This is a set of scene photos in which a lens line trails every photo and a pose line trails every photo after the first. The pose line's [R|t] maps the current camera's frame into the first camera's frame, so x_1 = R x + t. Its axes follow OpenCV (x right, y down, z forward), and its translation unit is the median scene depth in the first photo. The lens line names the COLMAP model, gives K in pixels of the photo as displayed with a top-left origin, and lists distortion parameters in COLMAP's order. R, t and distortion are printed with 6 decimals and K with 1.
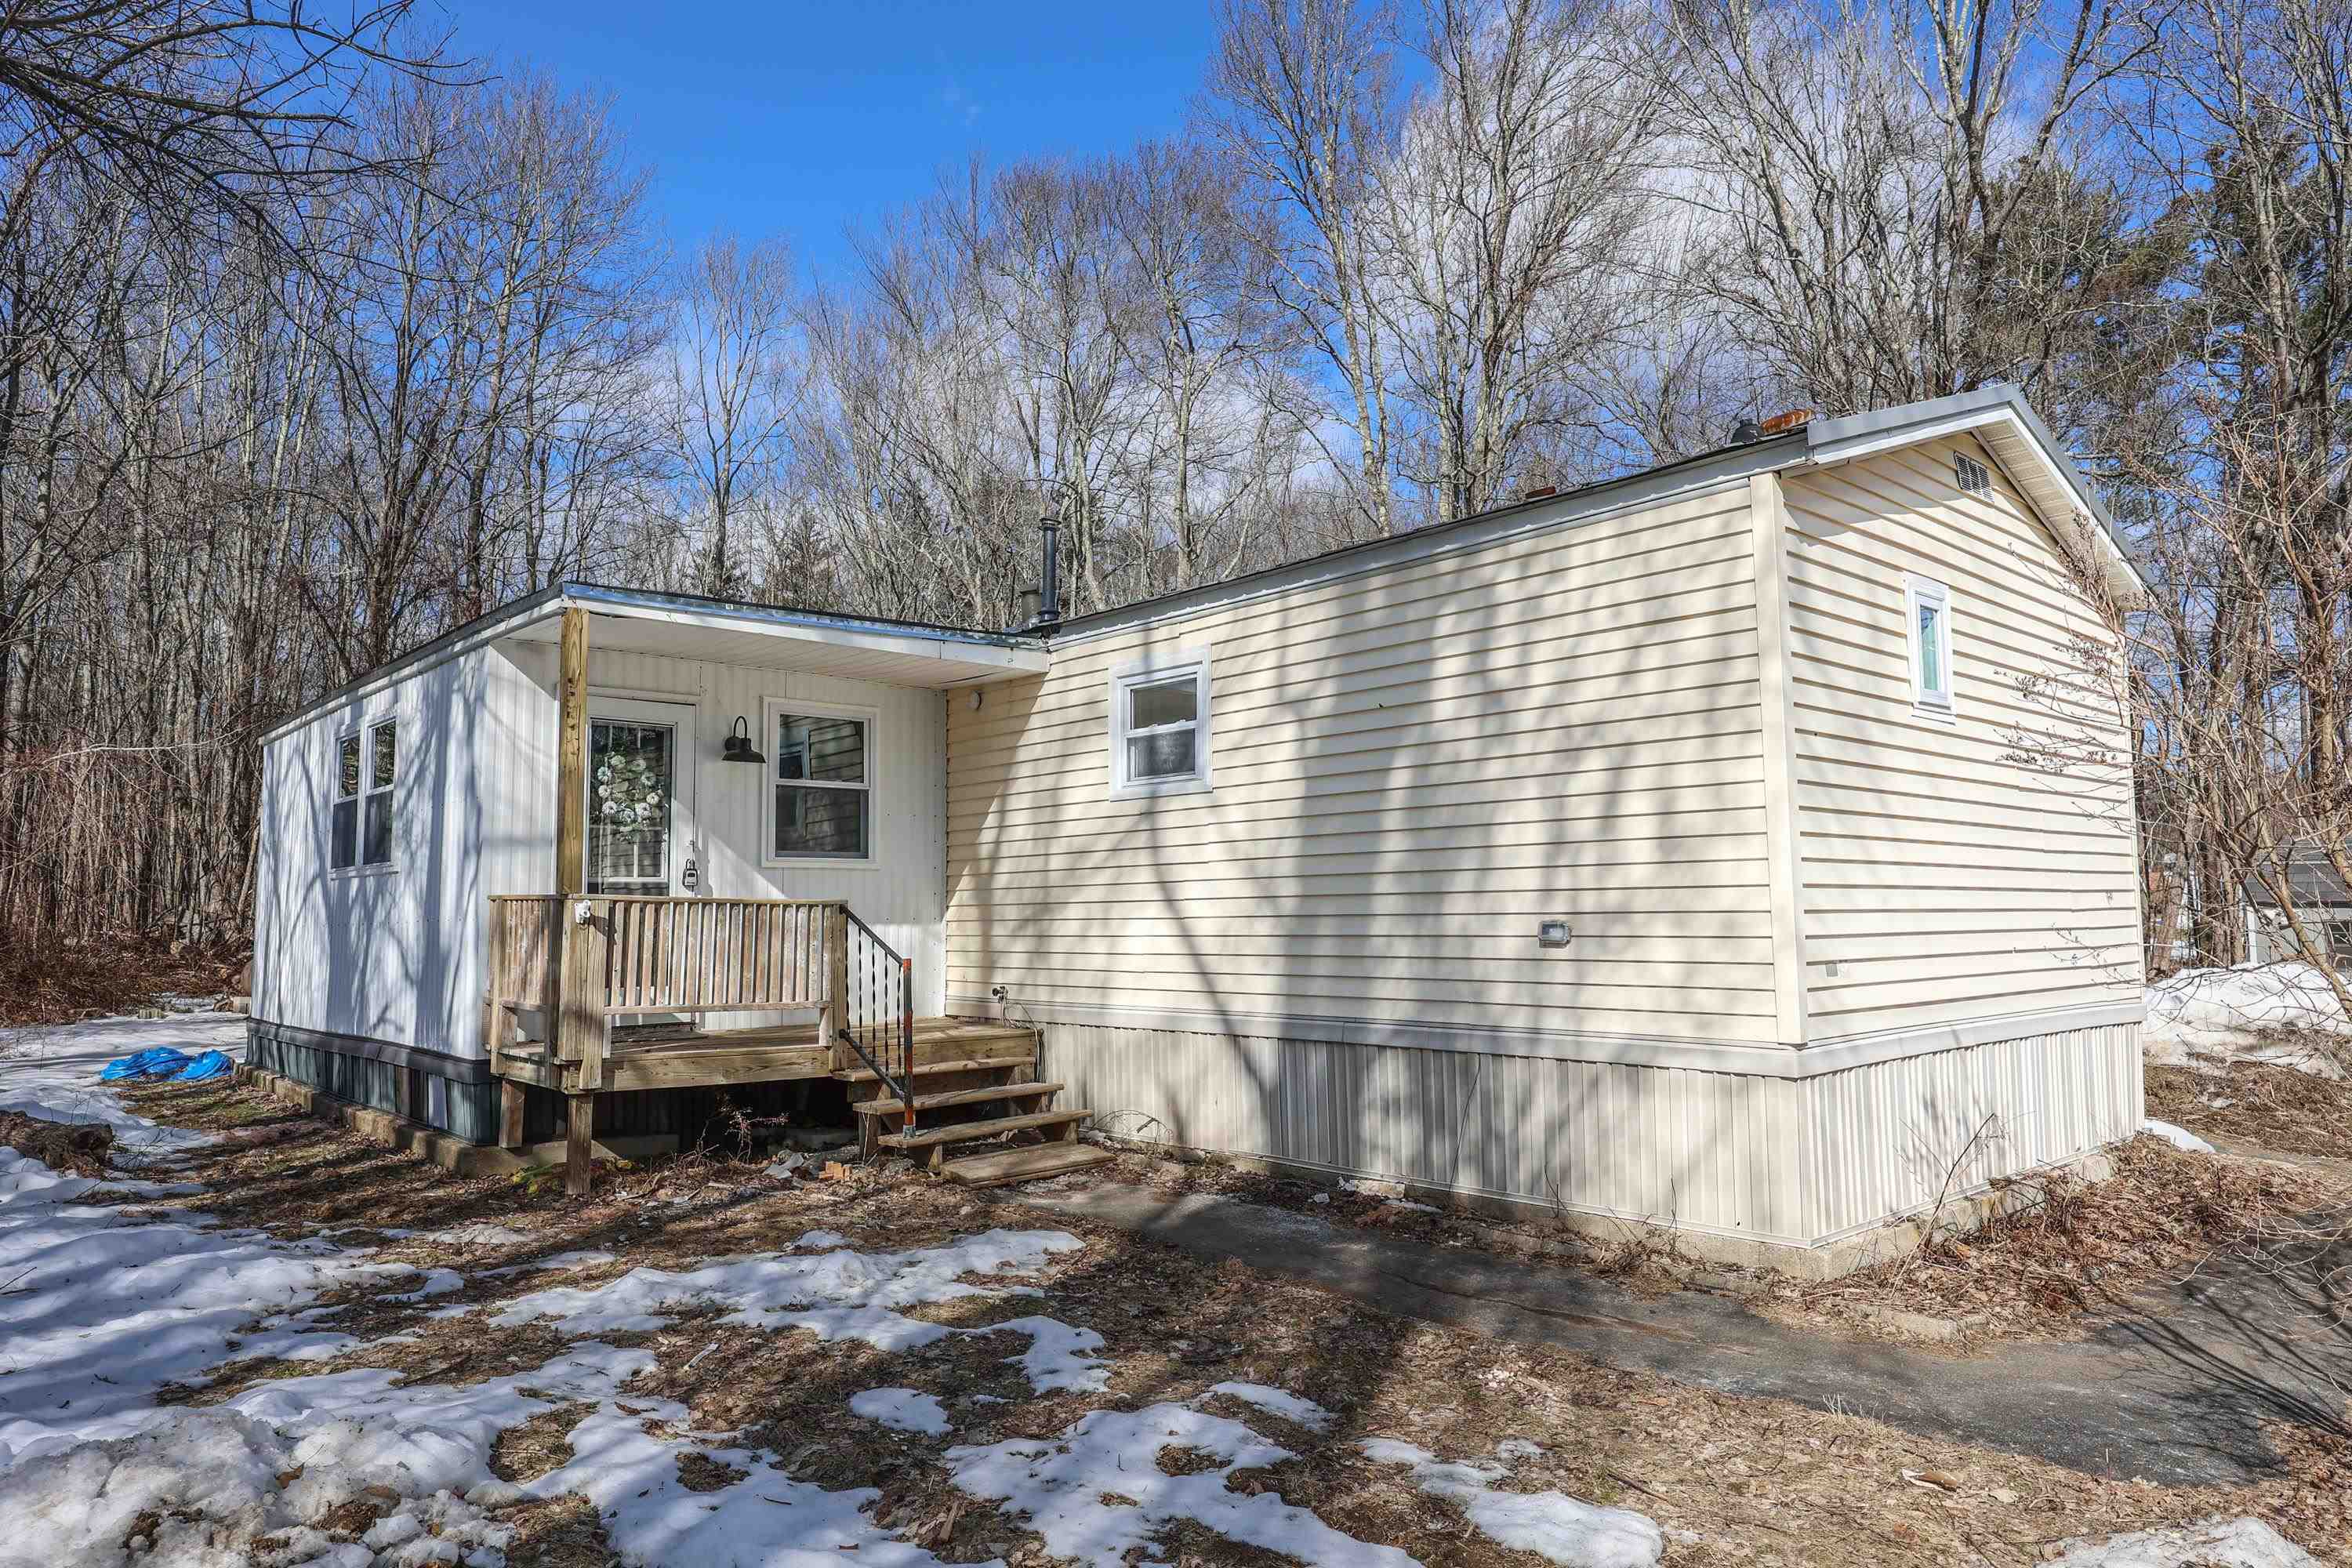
lens RADIAL K [[1498.8, 0, 1178.1], [0, 1498.8, 773.2], [0, 0, 1]] dist [-0.000462, 0.001921]
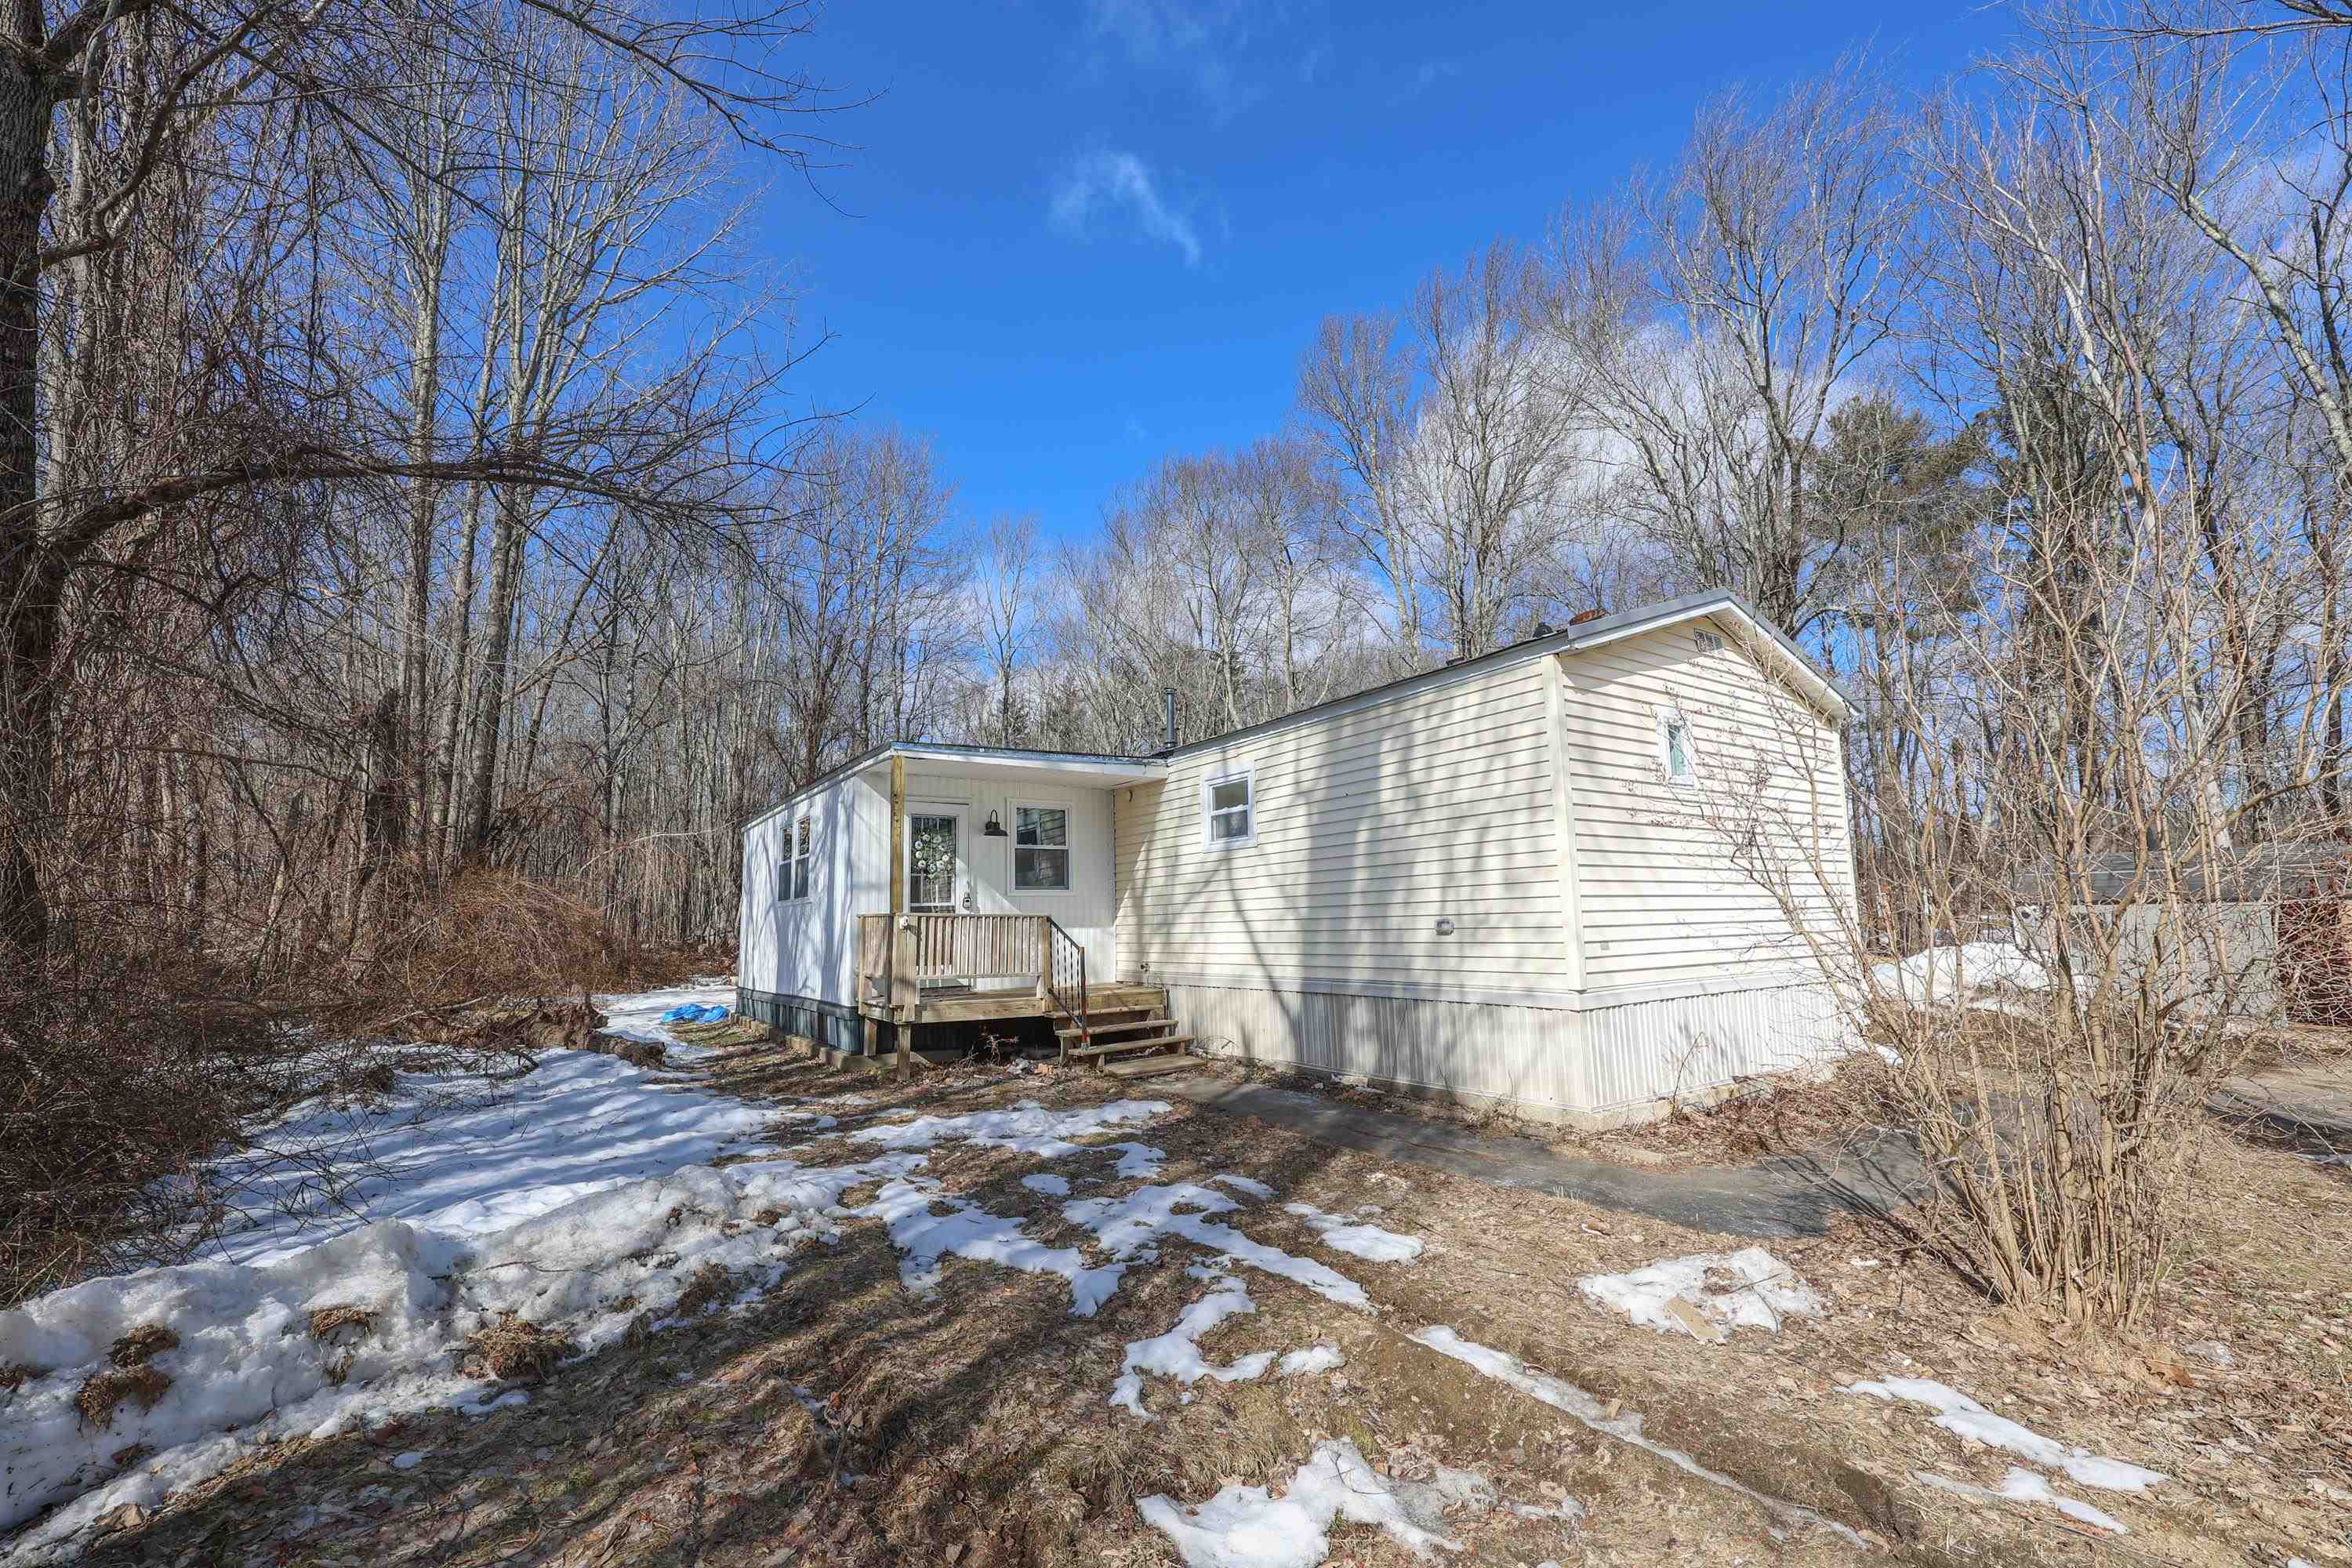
lens RADIAL K [[967.8, 0, 1171.2], [0, 967.8, 788.9], [0, 0, 1]] dist [0.005499, 0.000026]
pose [[0.989911, -0.033516, -0.137667, 0.082636], [0.027582, 0.998616, -0.044788, -0.007167], [0.138978, 0.040539, 0.989465, -0.109850]]
